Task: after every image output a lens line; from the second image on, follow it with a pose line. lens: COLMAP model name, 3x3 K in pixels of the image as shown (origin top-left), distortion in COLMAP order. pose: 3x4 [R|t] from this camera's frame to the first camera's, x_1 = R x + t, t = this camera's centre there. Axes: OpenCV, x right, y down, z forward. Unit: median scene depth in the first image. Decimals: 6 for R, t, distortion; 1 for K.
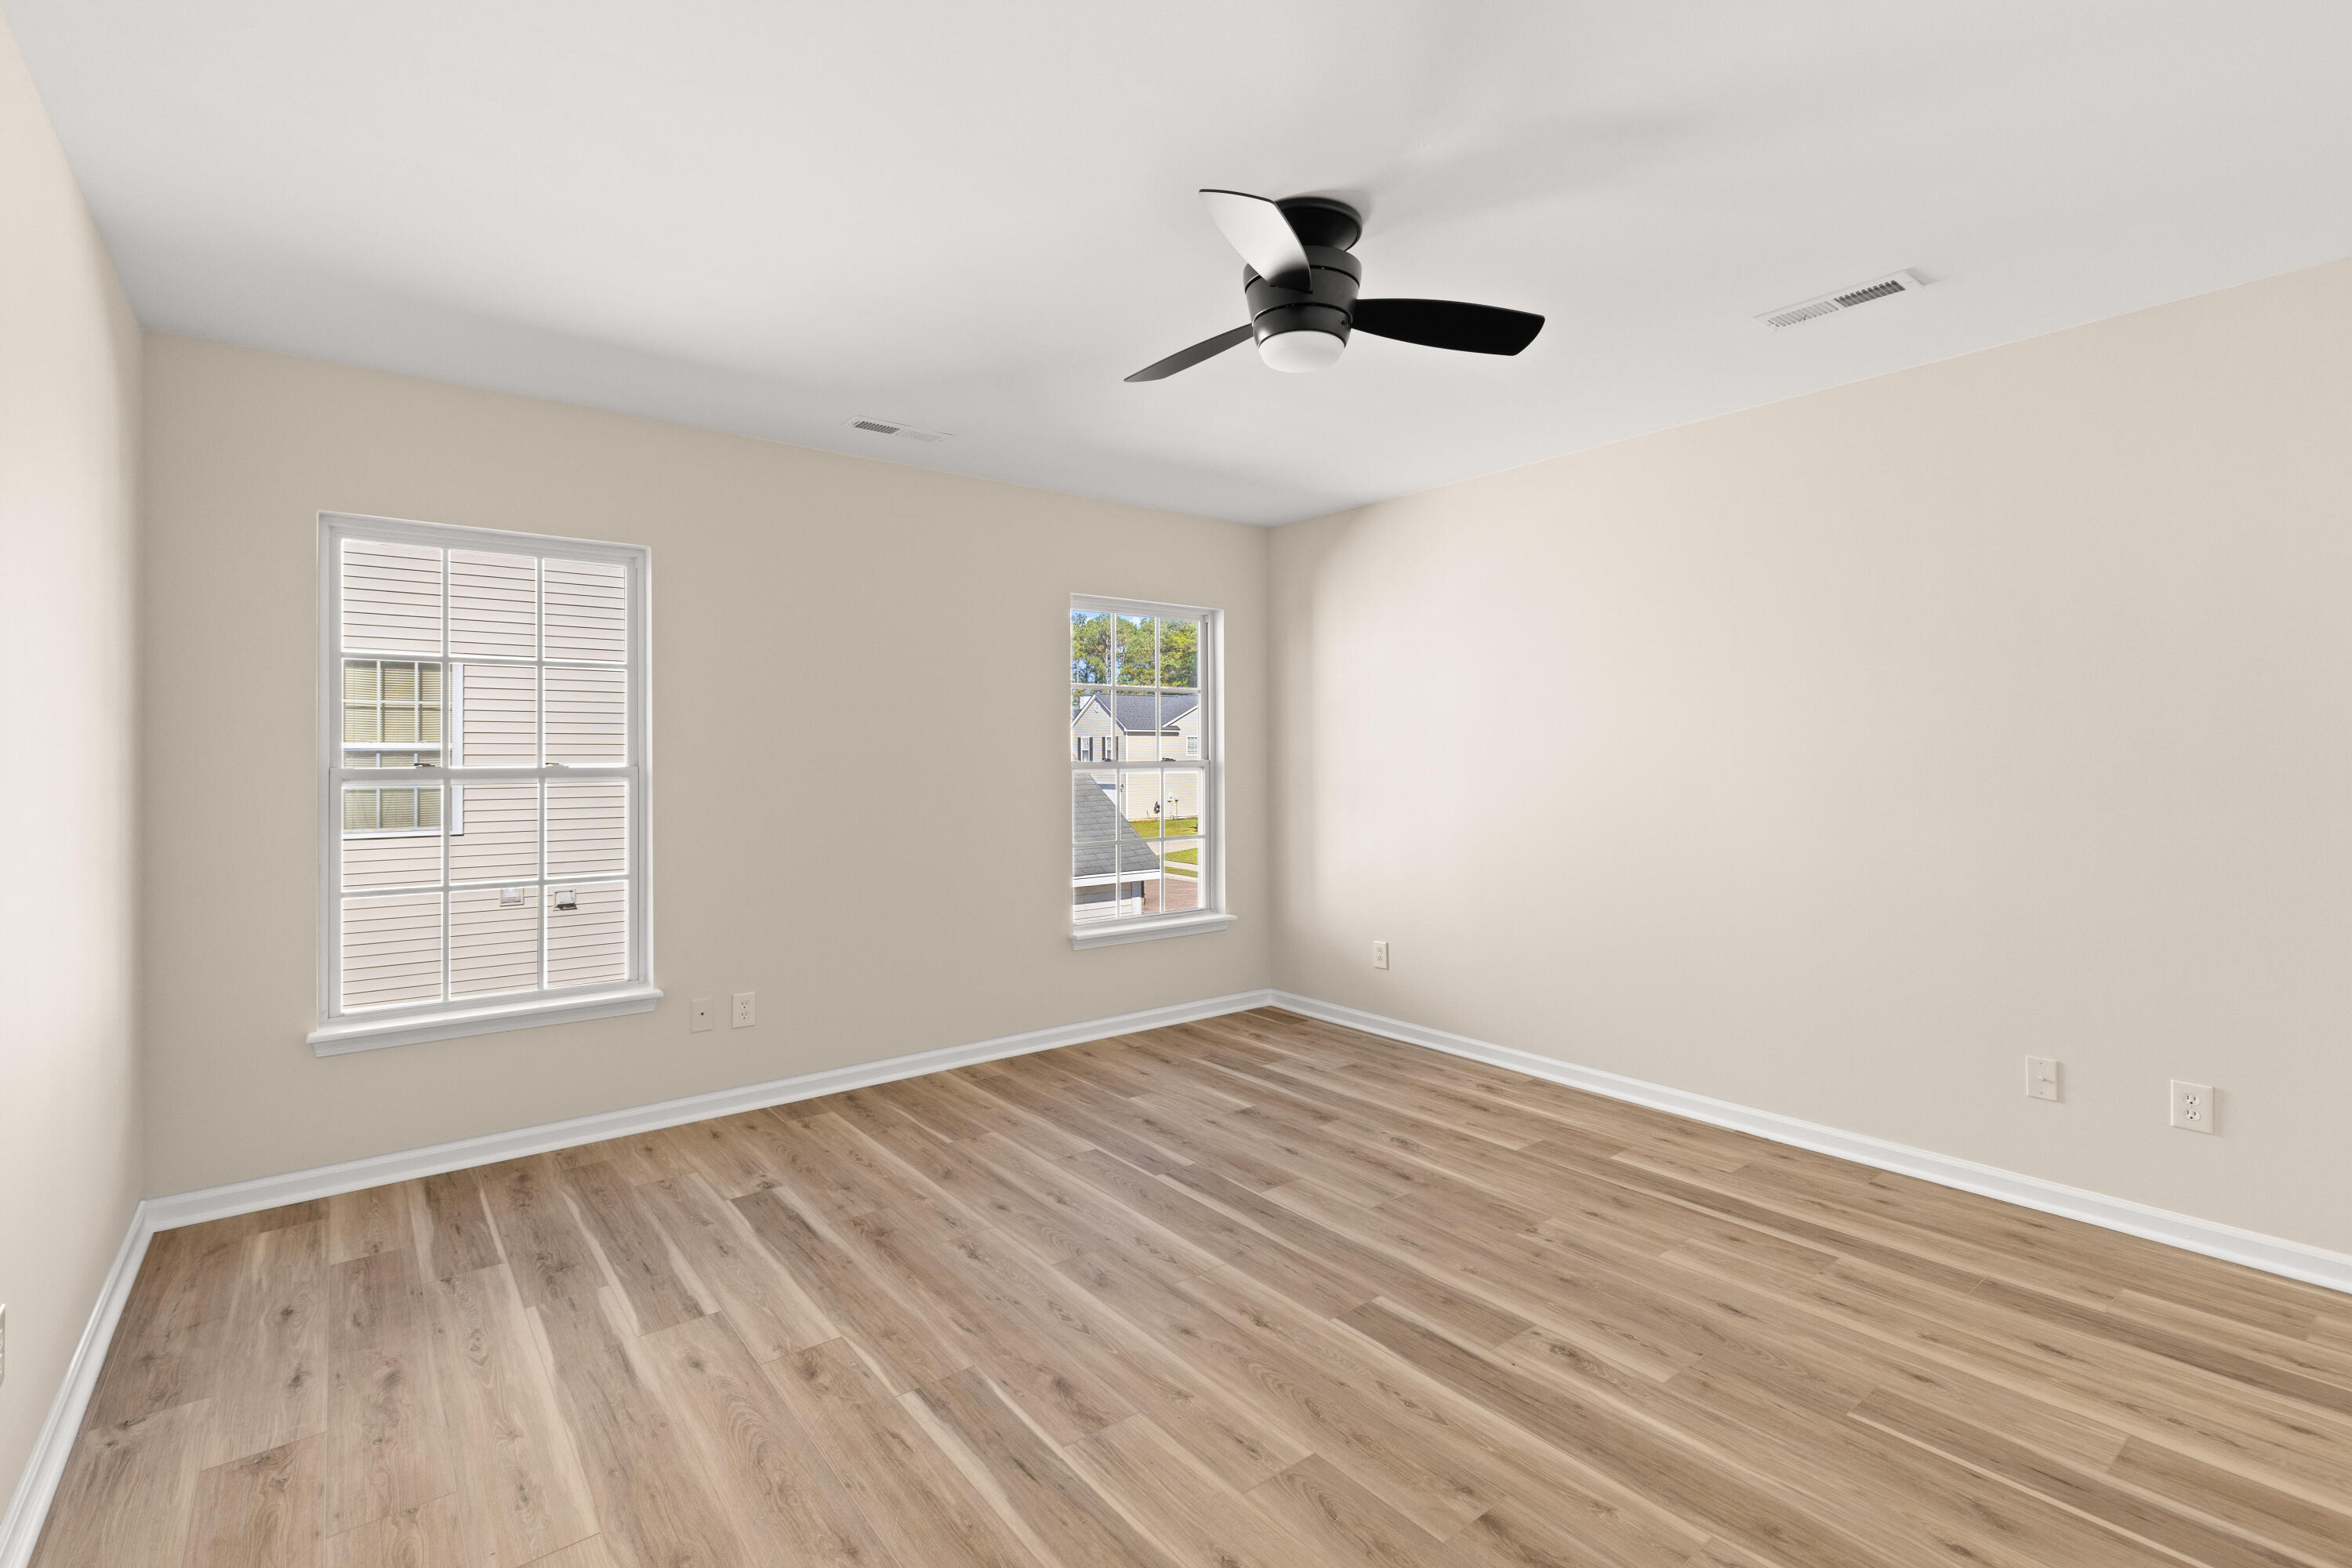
lens RADIAL K [[1050.6, 0, 1178.4], [0, 1050.6, 765.9], [0, 0, 1]] dist [-0.000477, -0.001586]
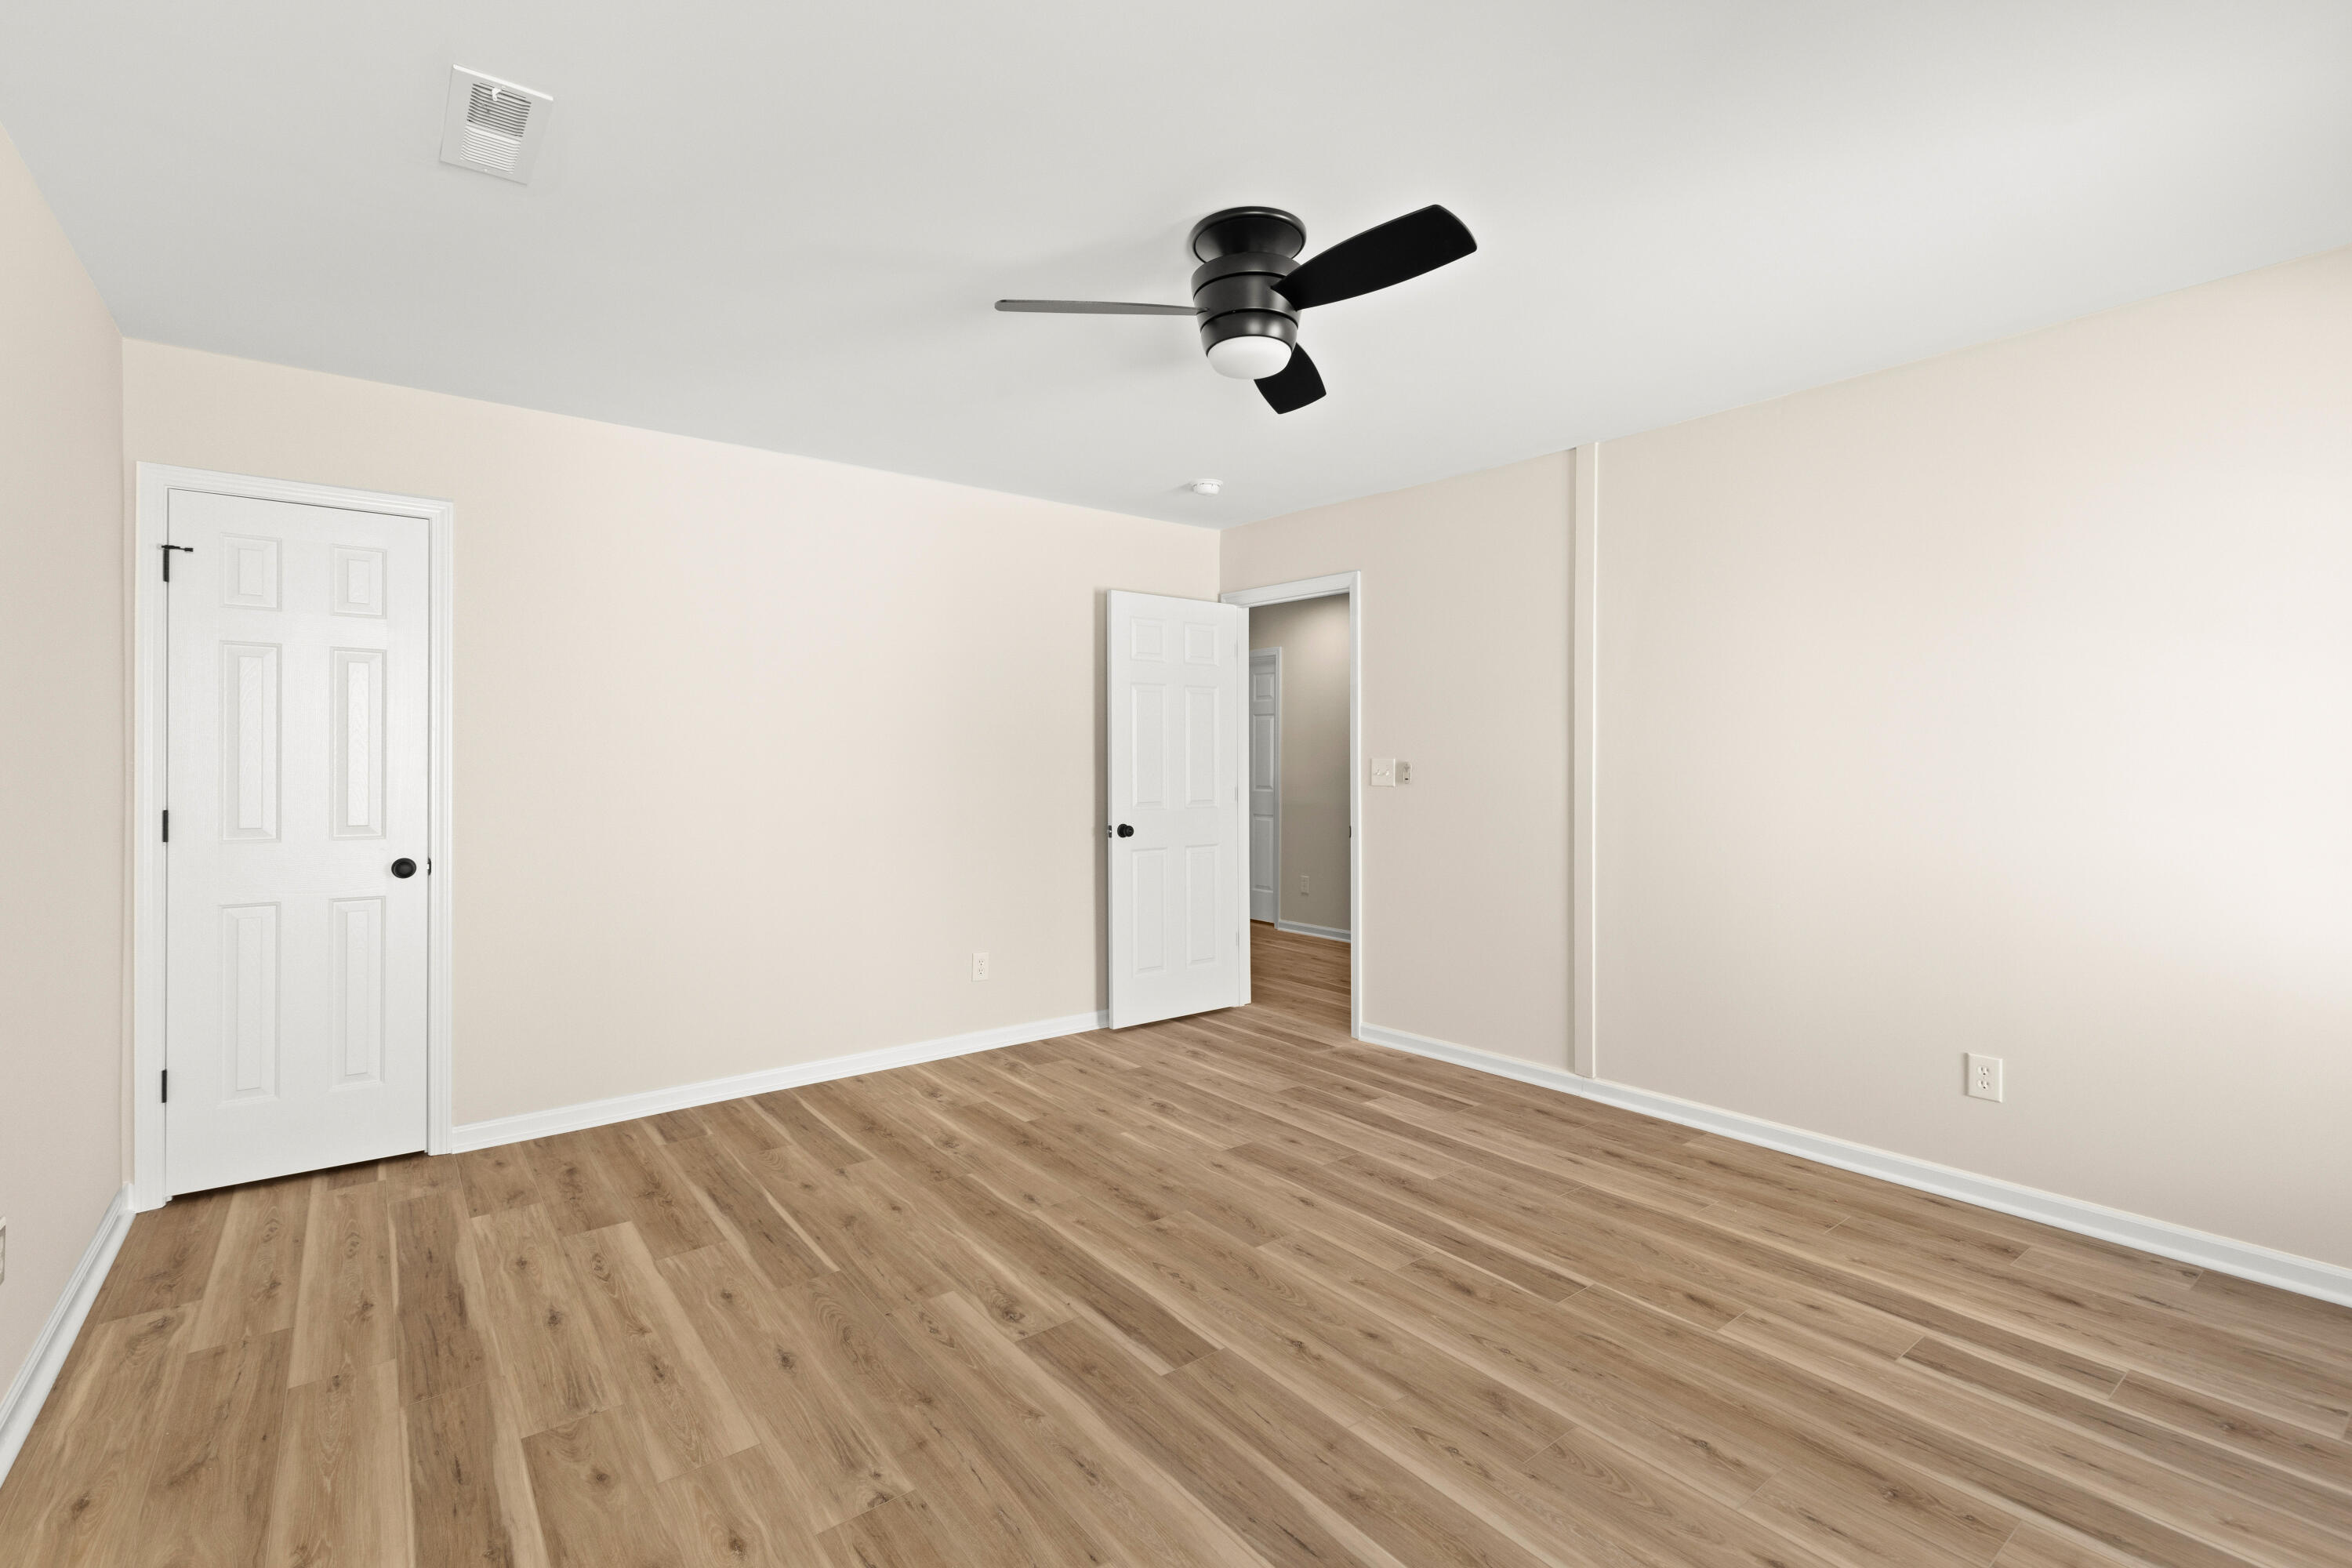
lens RADIAL K [[1050.6, 0, 1173.8], [0, 1050.6, 767.3], [0, 0, 1]] dist [-0.000477, -0.001586]
pose [[-0.999841, 0.010336, 0.014565, 0.173358], [0.010545, 0.999842, 0.014308, -0.013419], [-0.014414, 0.014459, -0.999792, 1.967956]]
